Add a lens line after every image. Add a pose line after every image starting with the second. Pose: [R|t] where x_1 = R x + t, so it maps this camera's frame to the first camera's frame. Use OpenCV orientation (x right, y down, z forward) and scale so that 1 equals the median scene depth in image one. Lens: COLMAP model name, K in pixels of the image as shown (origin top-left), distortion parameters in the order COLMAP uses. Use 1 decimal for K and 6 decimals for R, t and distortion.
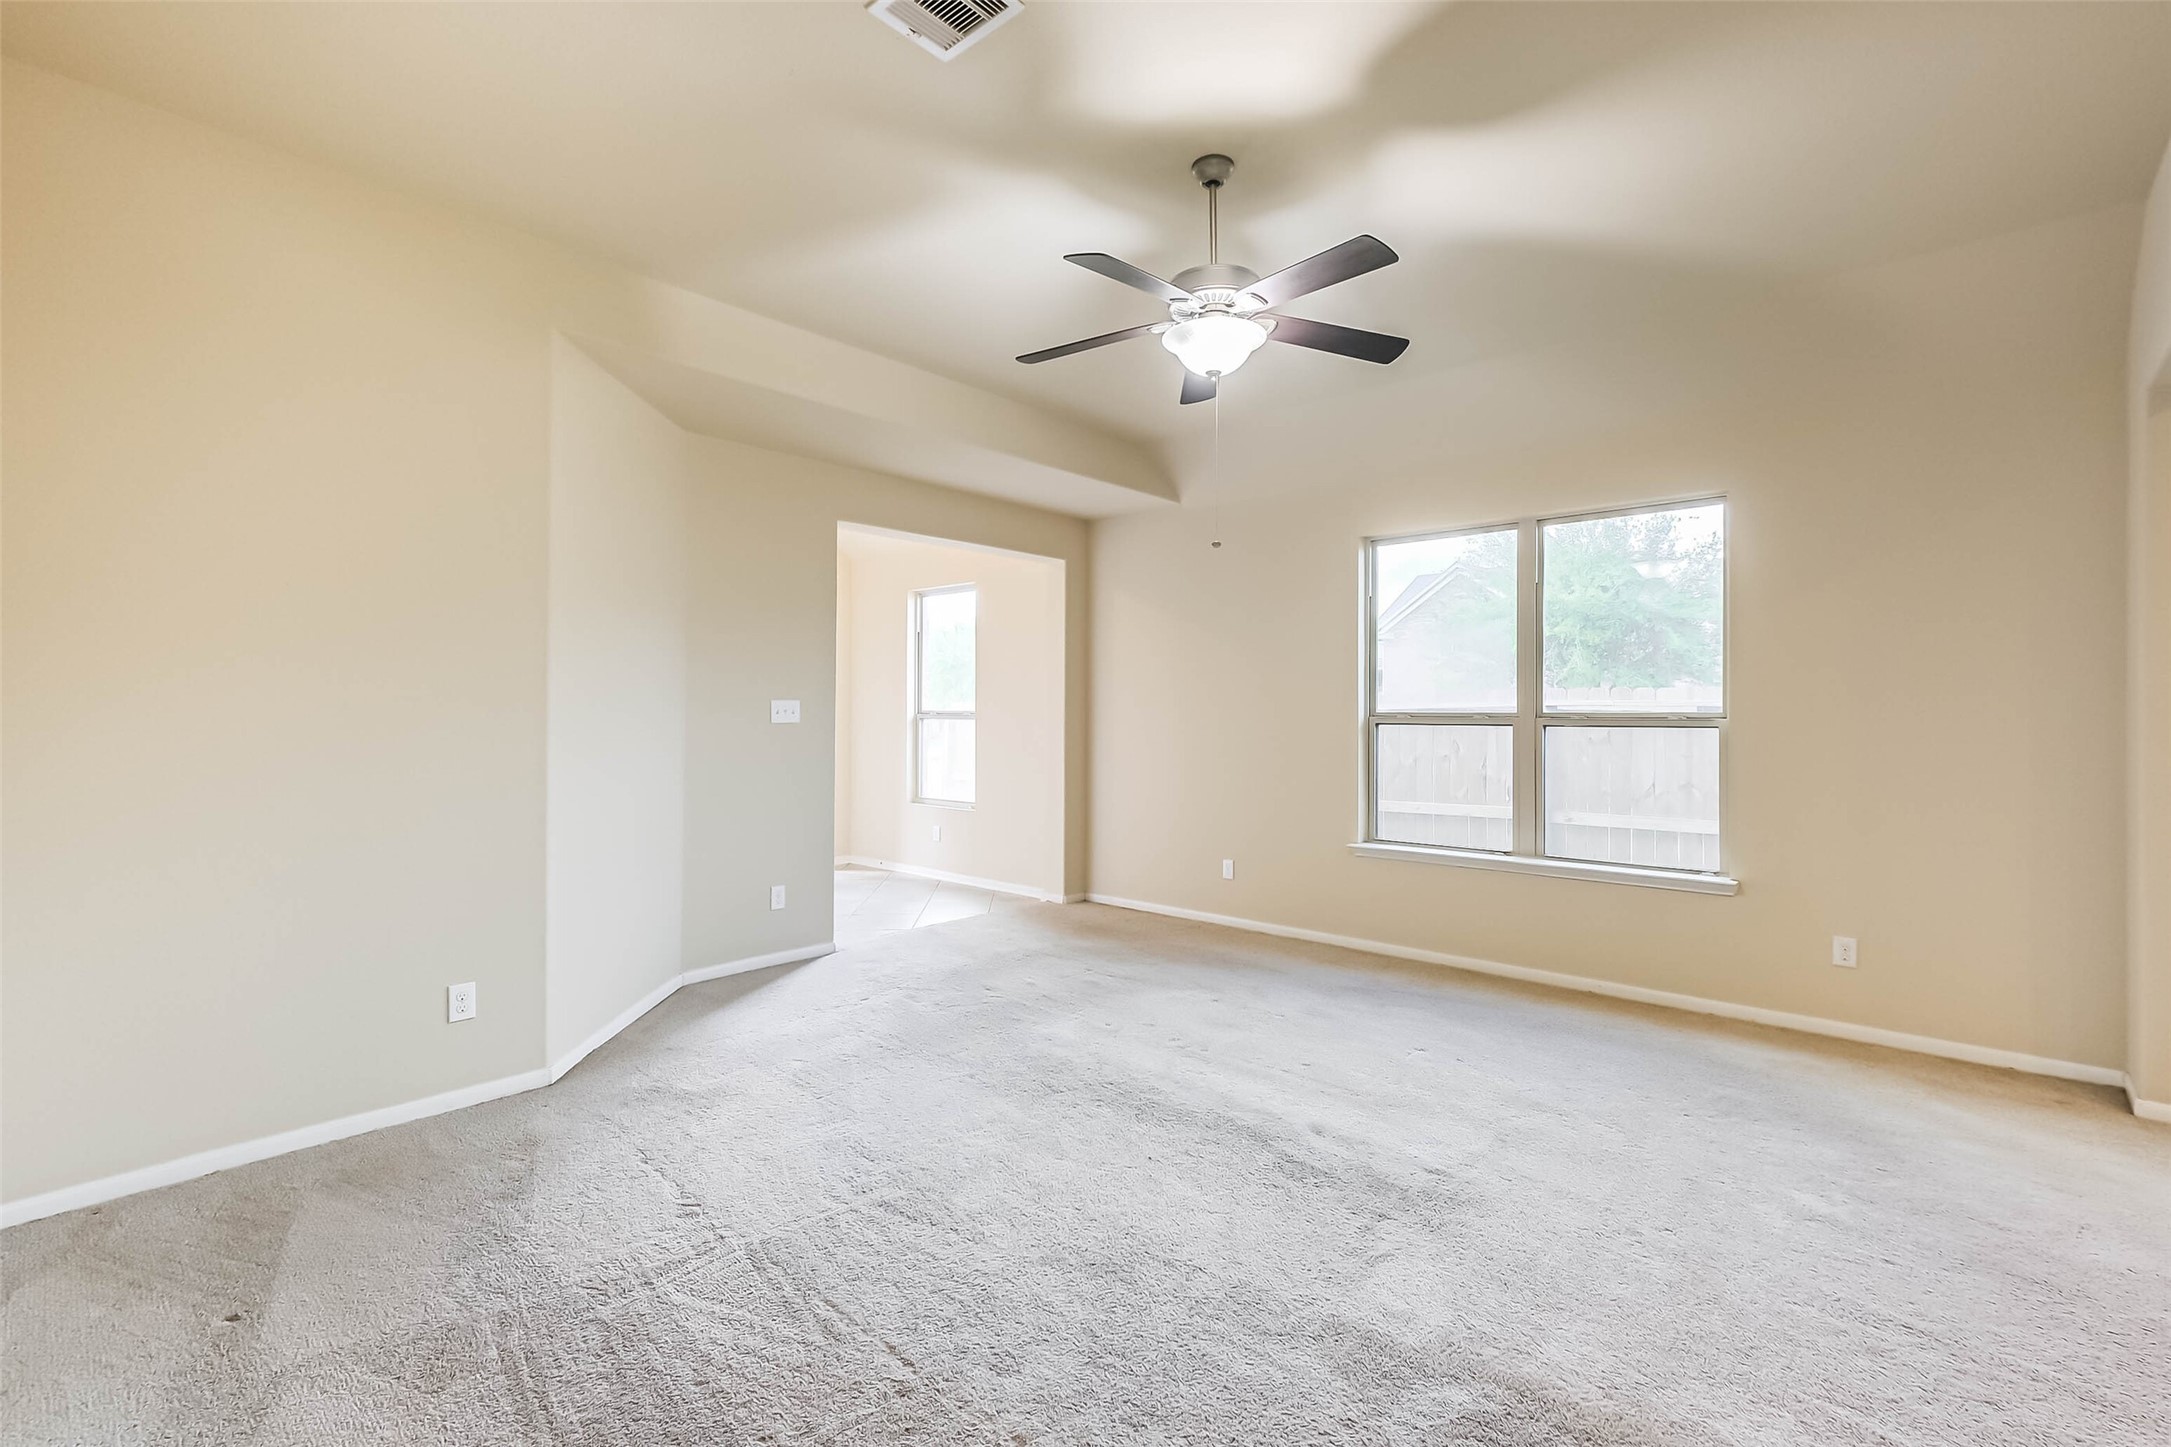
lens RADIAL K [[974.5, 0, 1092.3], [0, 974.5, 704.7], [0, 0, 1]] dist [0.014067, -0.000636]
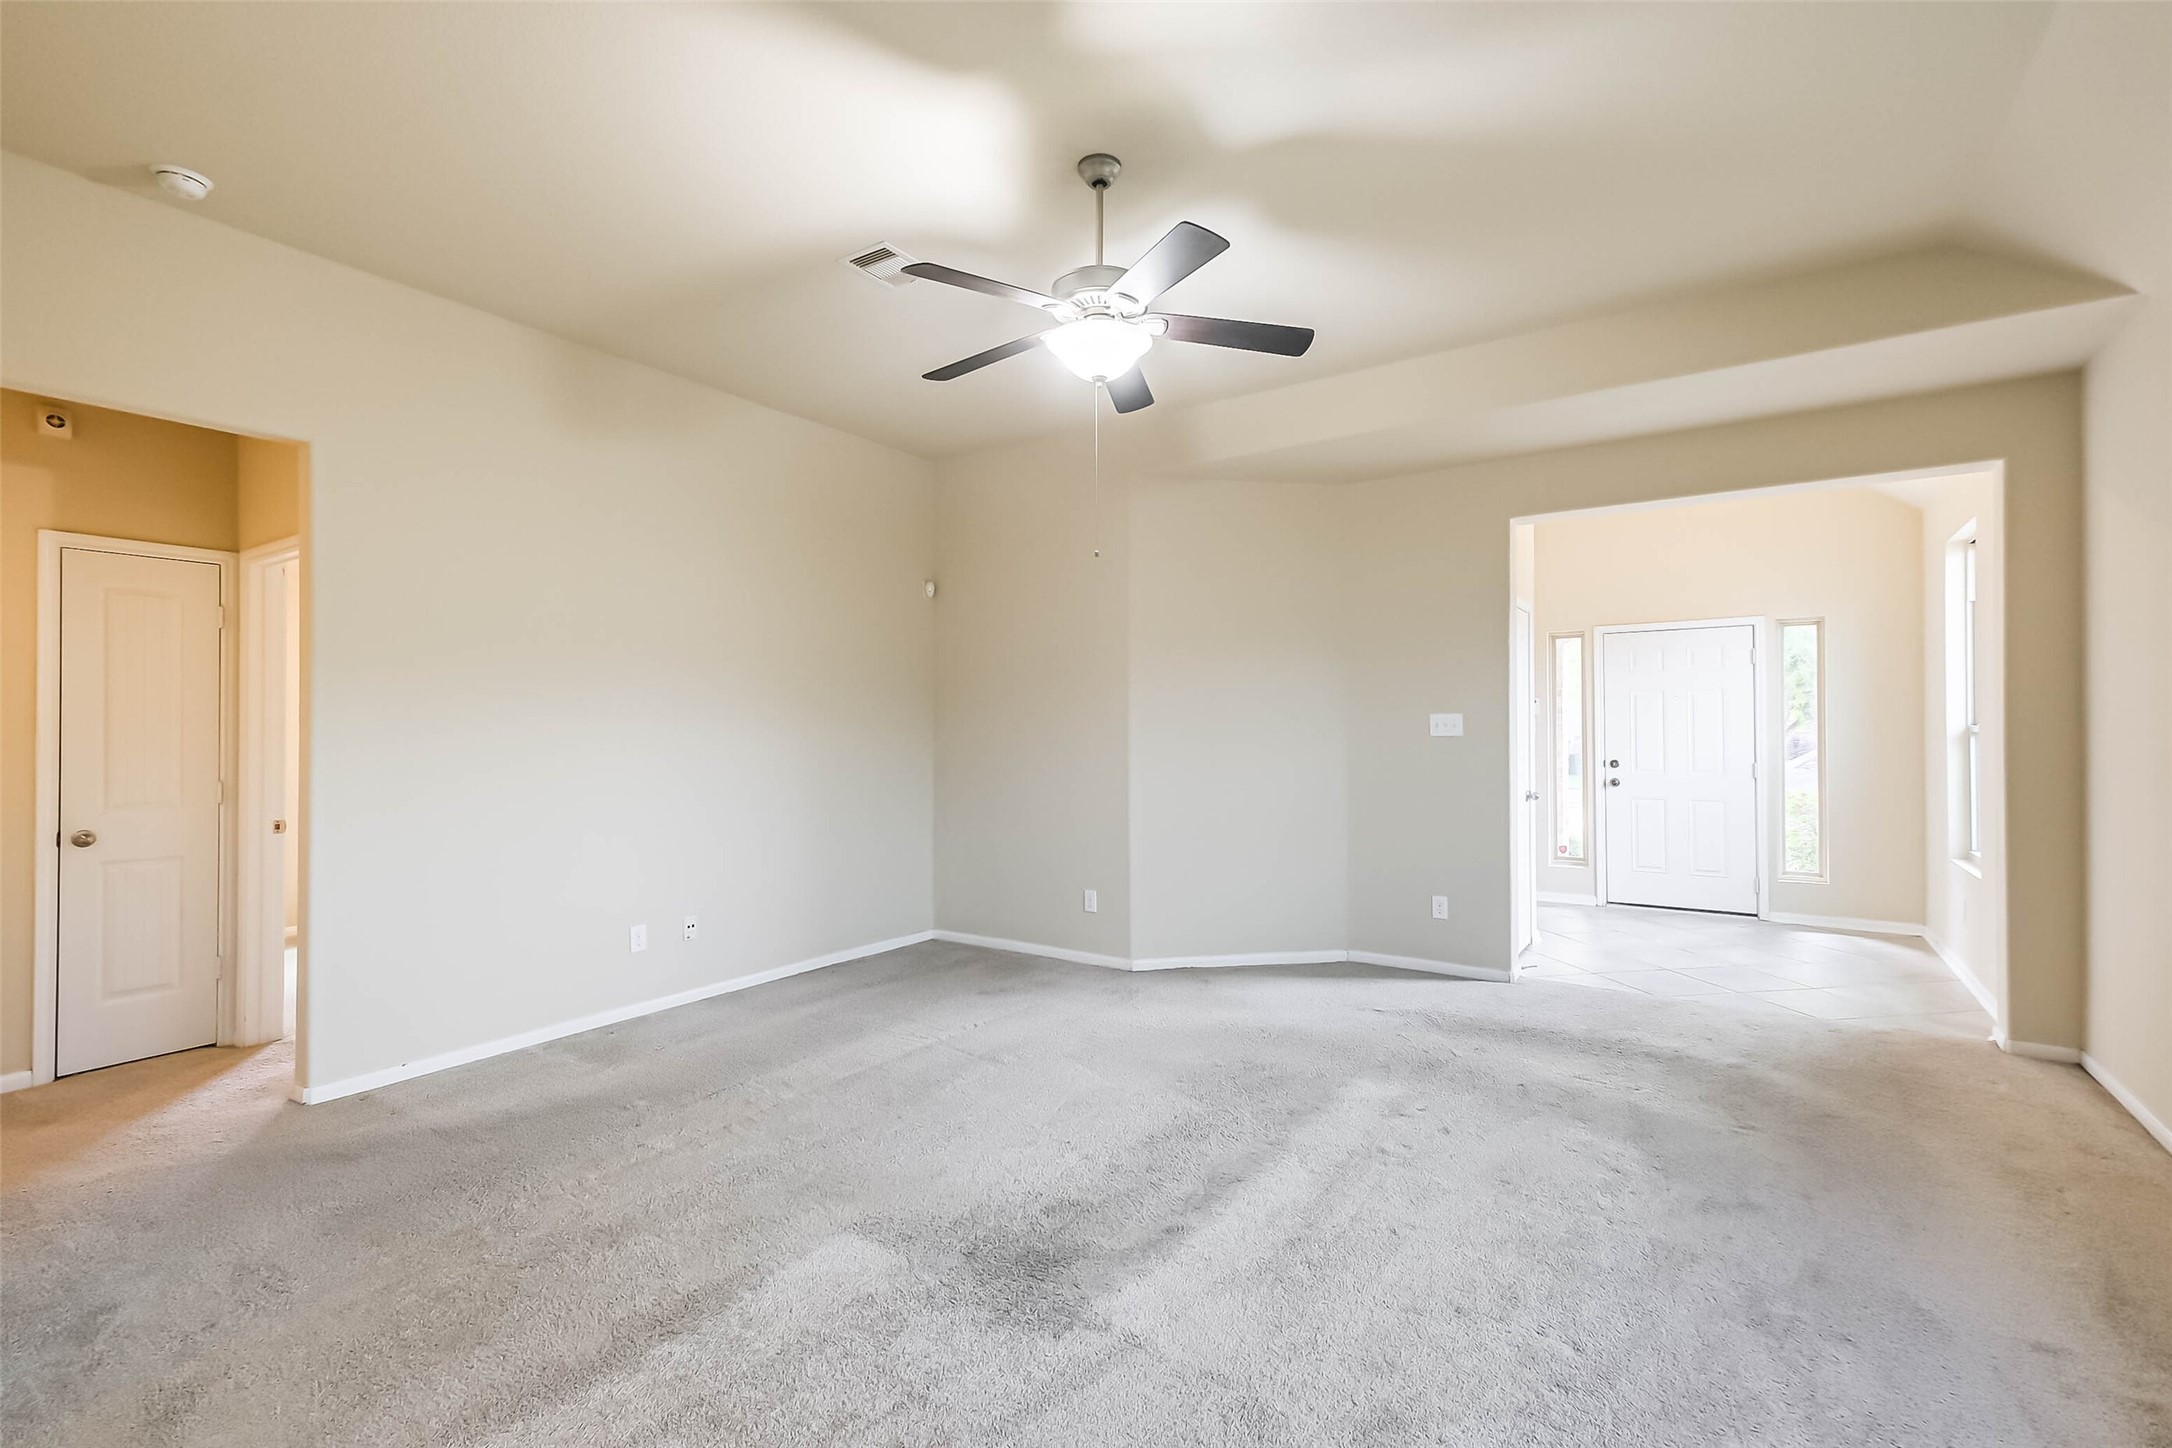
lens RADIAL K [[960.4, 0, 1090.3], [0, 960.4, 719.4], [0, 0, 1]] dist [0.009825, -0.000084]
pose [[0.130458, -0.008834, -0.991415, 0.703256], [0.013165, 0.999888, -0.007178, 0.004290], [0.991366, -0.012116, 0.130559, 0.568249]]
